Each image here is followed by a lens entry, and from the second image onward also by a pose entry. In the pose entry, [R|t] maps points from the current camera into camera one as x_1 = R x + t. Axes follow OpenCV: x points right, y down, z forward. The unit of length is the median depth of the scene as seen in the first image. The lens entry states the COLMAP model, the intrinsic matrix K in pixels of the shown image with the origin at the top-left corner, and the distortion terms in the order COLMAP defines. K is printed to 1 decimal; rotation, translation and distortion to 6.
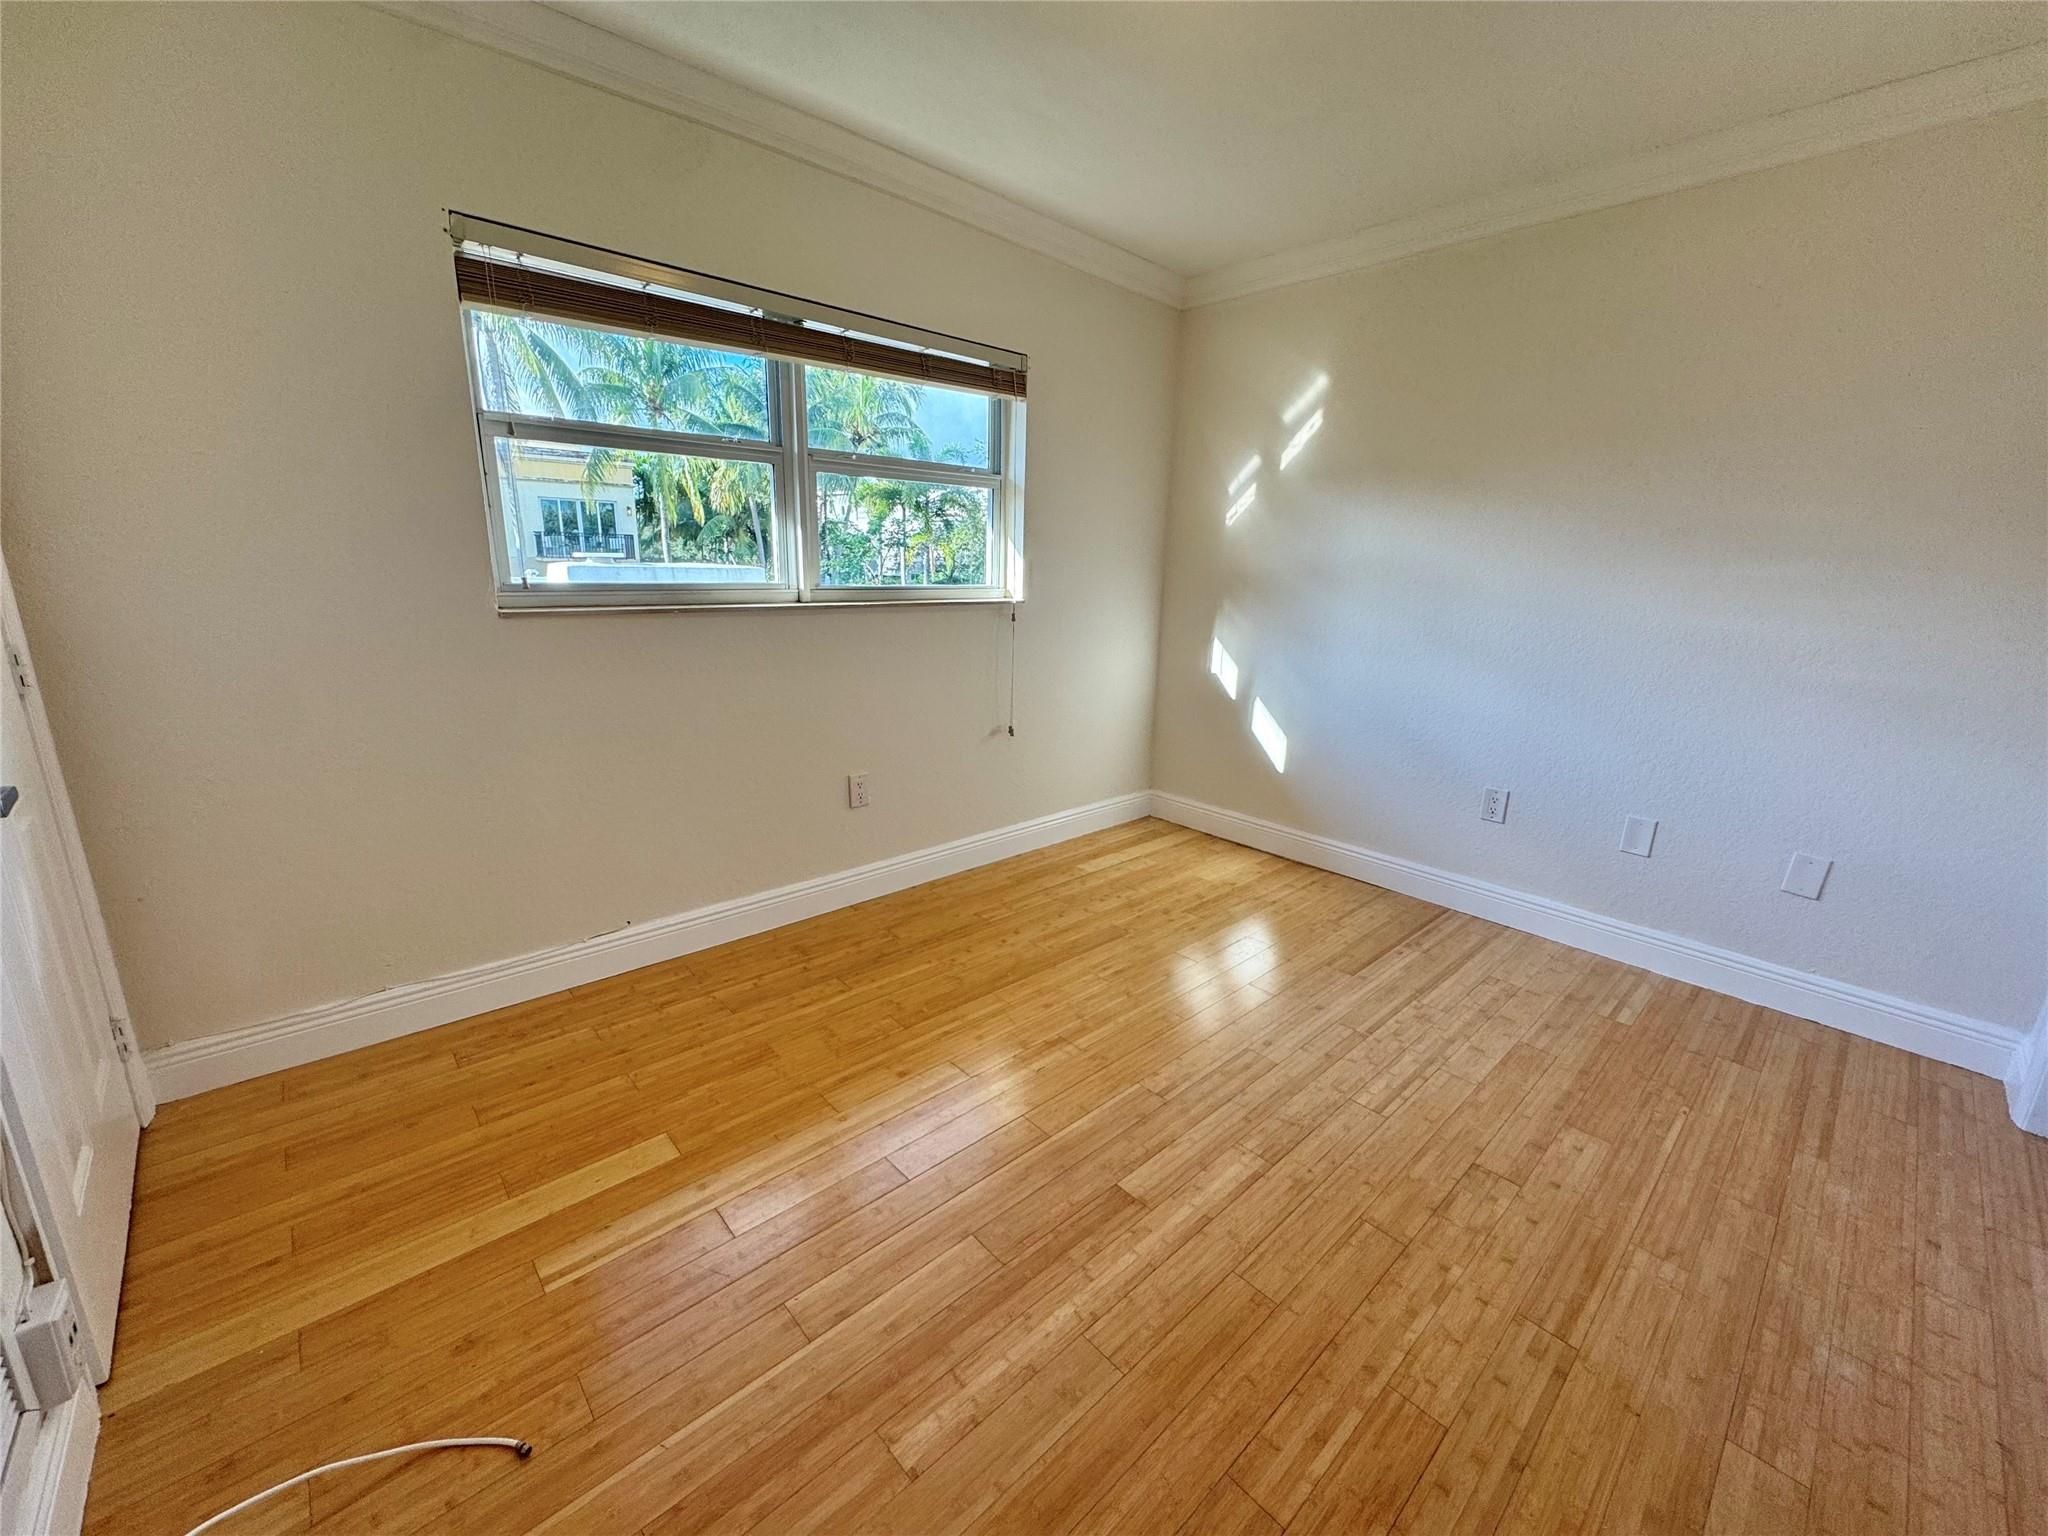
lens RADIAL K [[817.6, 0, 1023.0], [0, 817.6, 764.4], [0, 0, 1]] dist [-0.002747, 0.000066]
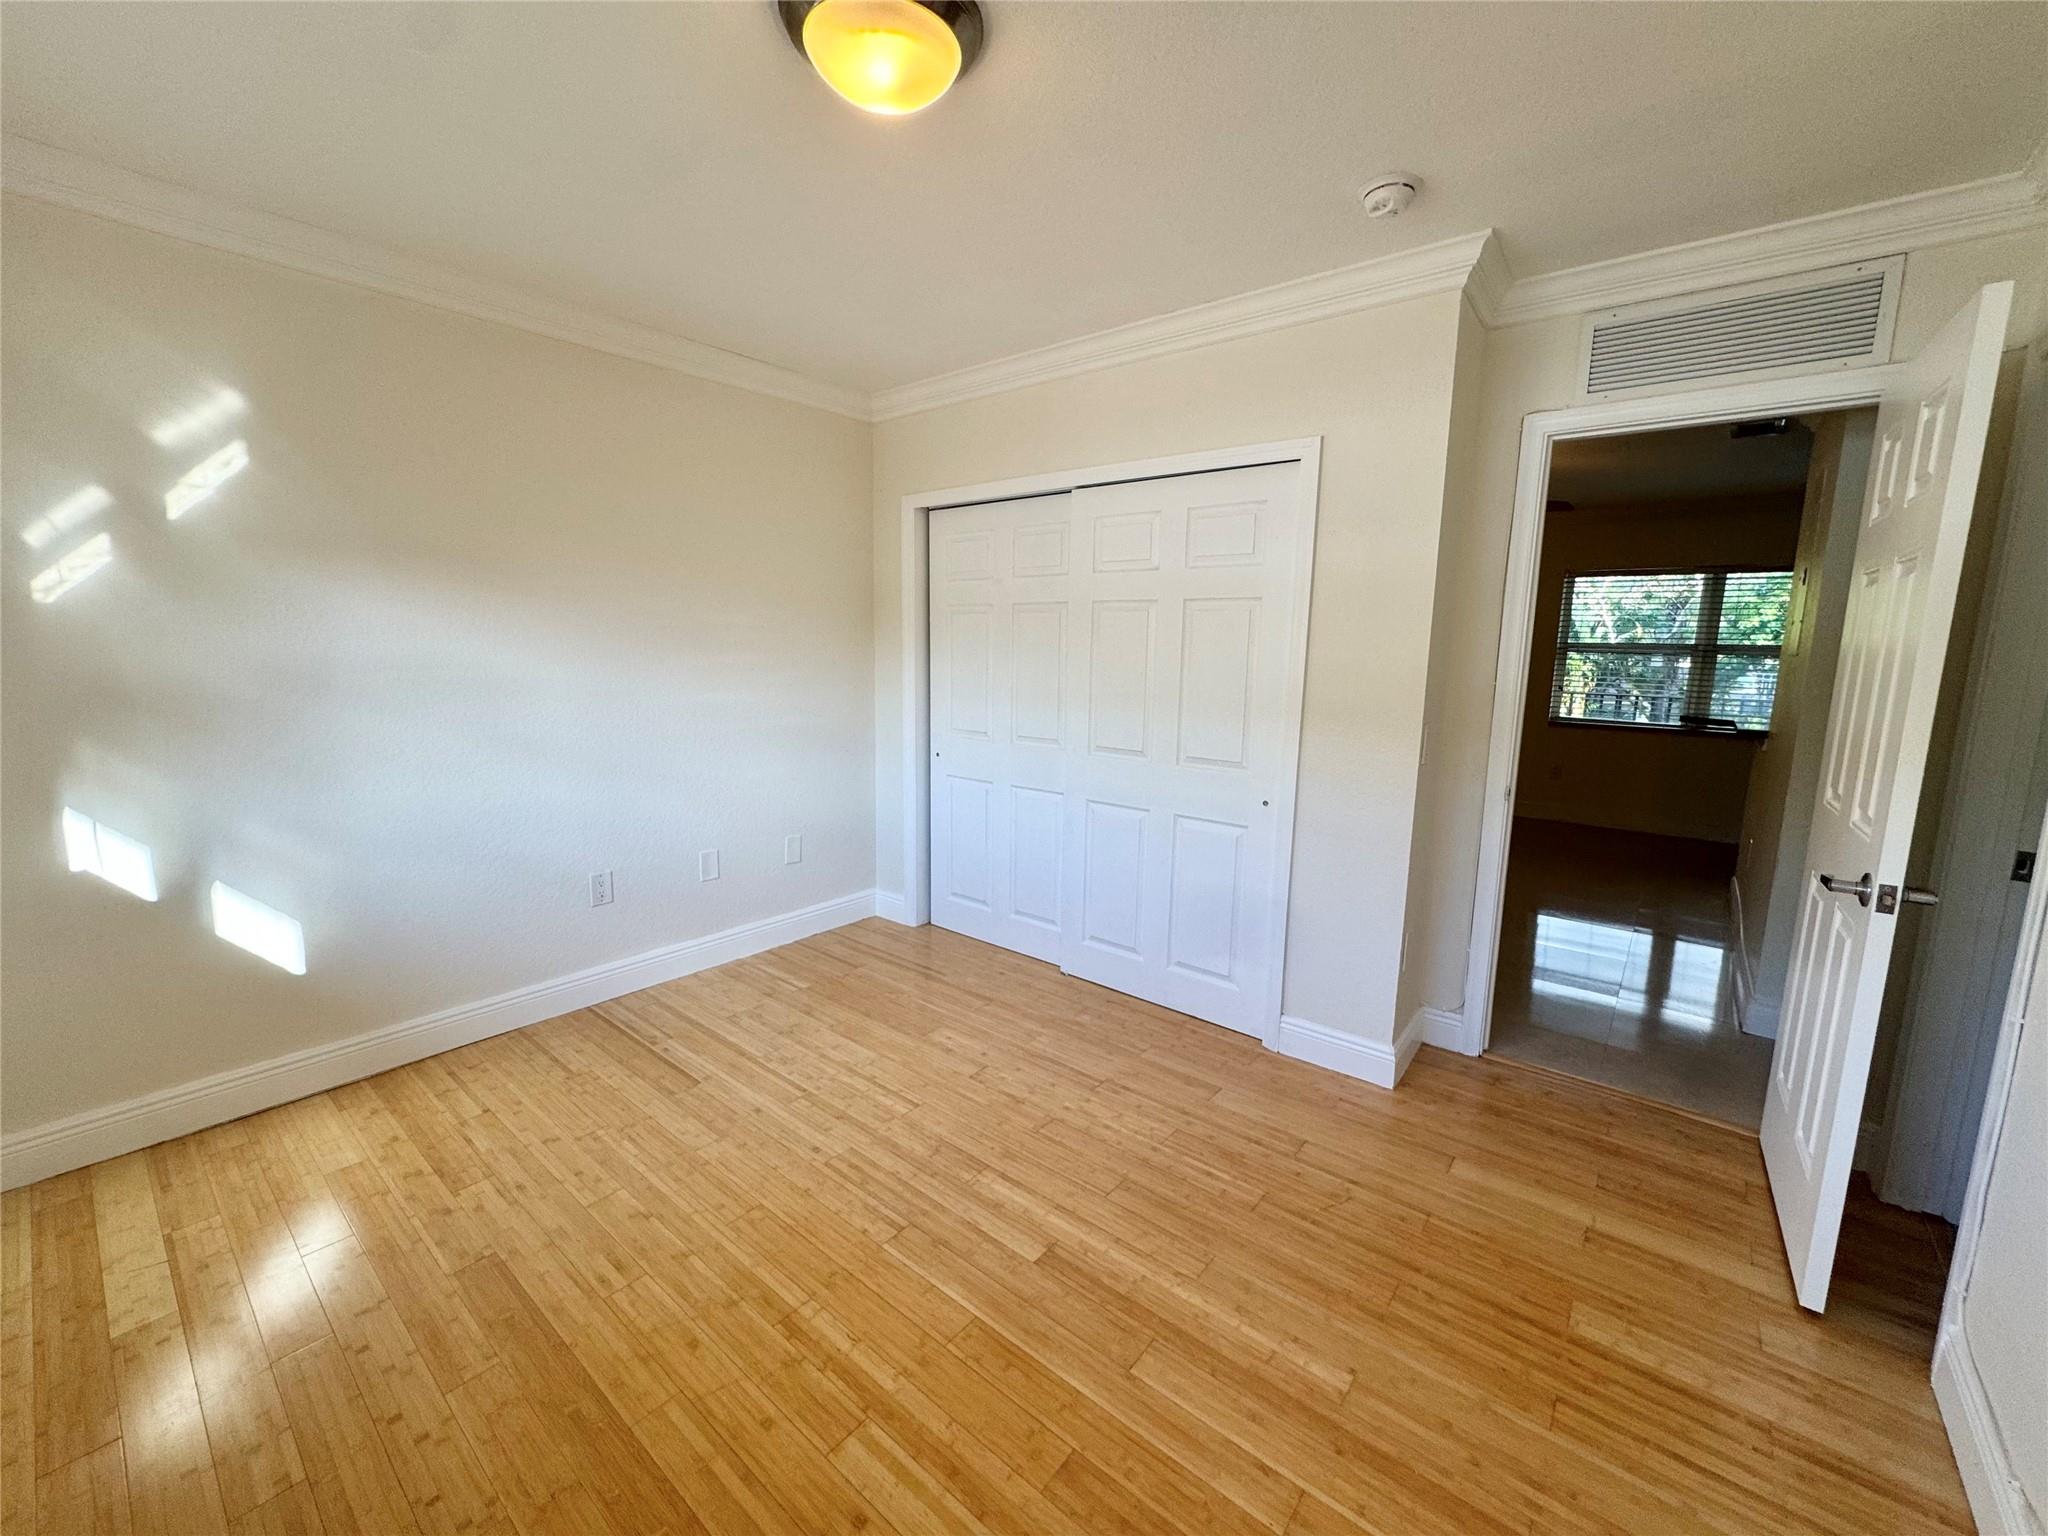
lens RADIAL K [[817.6, 0, 1023.0], [0, 817.6, 764.4], [0, 0, 1]] dist [-0.002747, 0.000066]
pose [[-0.146123, -0.175960, 0.973492, -0.627493], [0.221278, 0.953308, 0.205526, -0.257204], [-0.964201, 0.245444, -0.100364, 0.743359]]
